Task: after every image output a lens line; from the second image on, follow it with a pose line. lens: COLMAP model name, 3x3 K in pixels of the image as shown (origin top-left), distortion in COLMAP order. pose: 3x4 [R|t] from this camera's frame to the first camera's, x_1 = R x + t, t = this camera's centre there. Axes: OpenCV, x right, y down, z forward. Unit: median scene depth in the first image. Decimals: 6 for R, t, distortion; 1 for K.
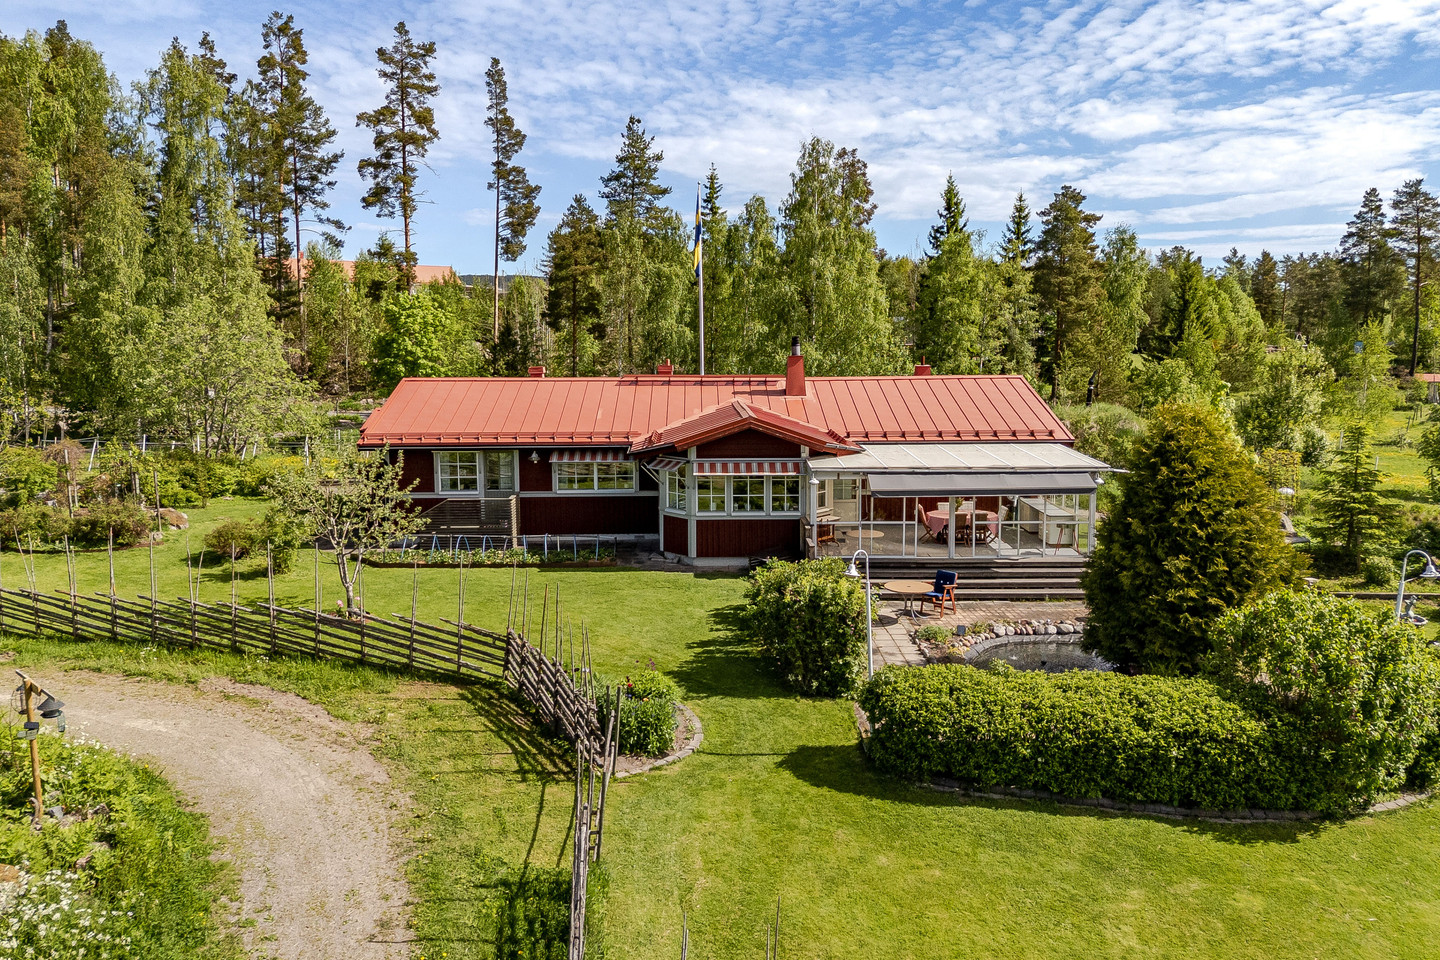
lens RADIAL K [[1031.9, 0, 720.4], [0, 1031.9, 434.6], [0, 0, 1]] dist [0.103183, -0.144008]
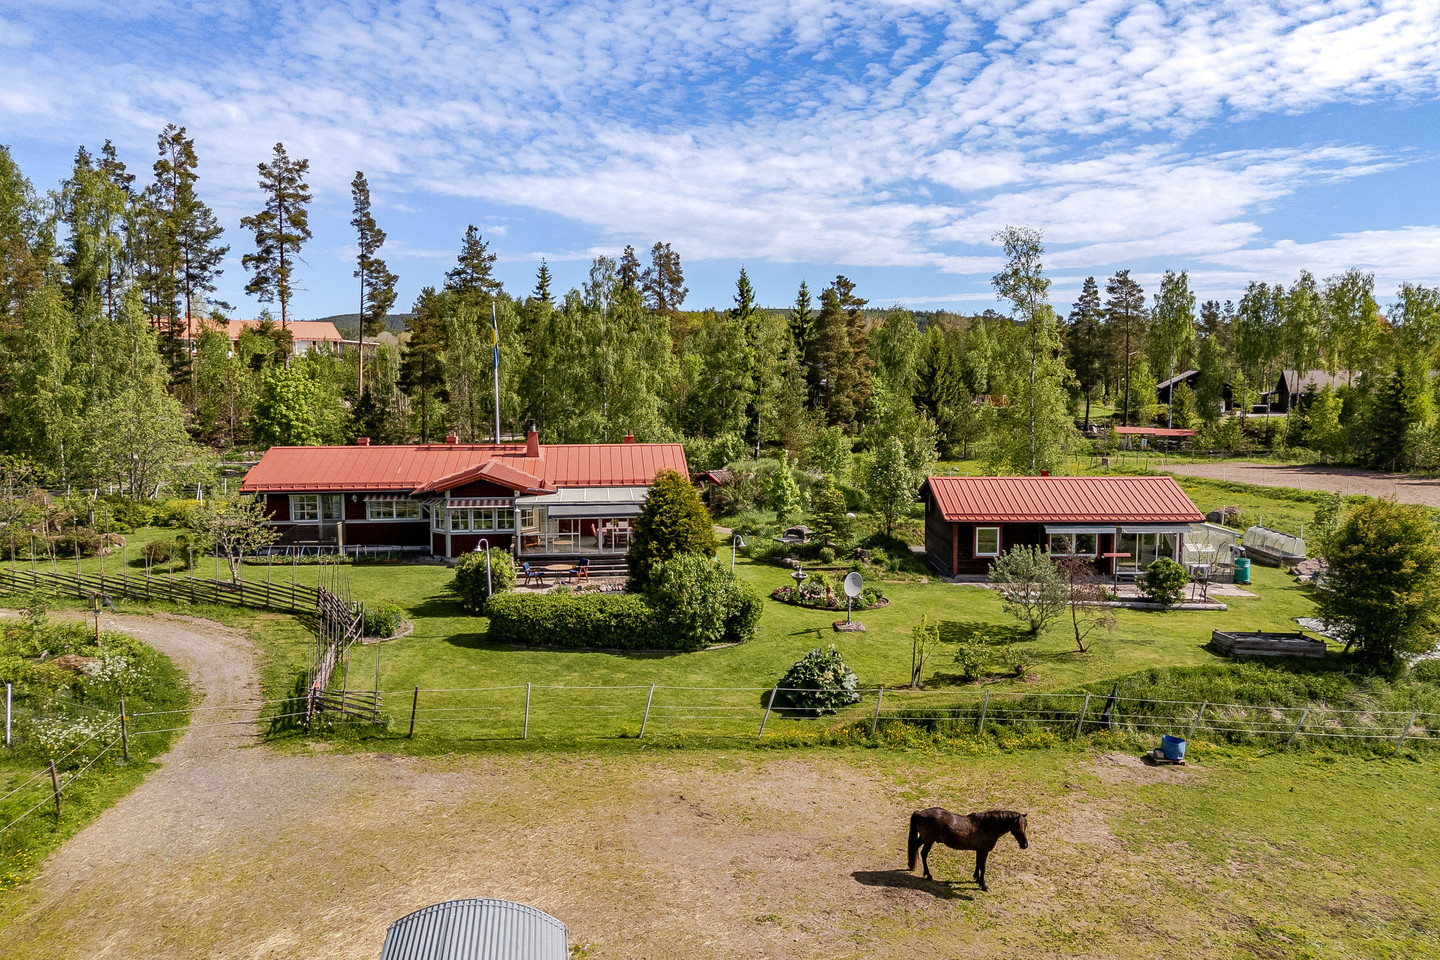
lens RADIAL K [[1030.2, 0, 723.7], [0, 1030.2, 460.1], [0, 0, 1]] dist [0.066091, -0.079341]
pose [[0.995170, -0.005039, 0.098038, 0.097932], [0.006410, 0.999886, -0.013676, -0.004789], [-0.097958, 0.014238, 0.995089, -0.276093]]
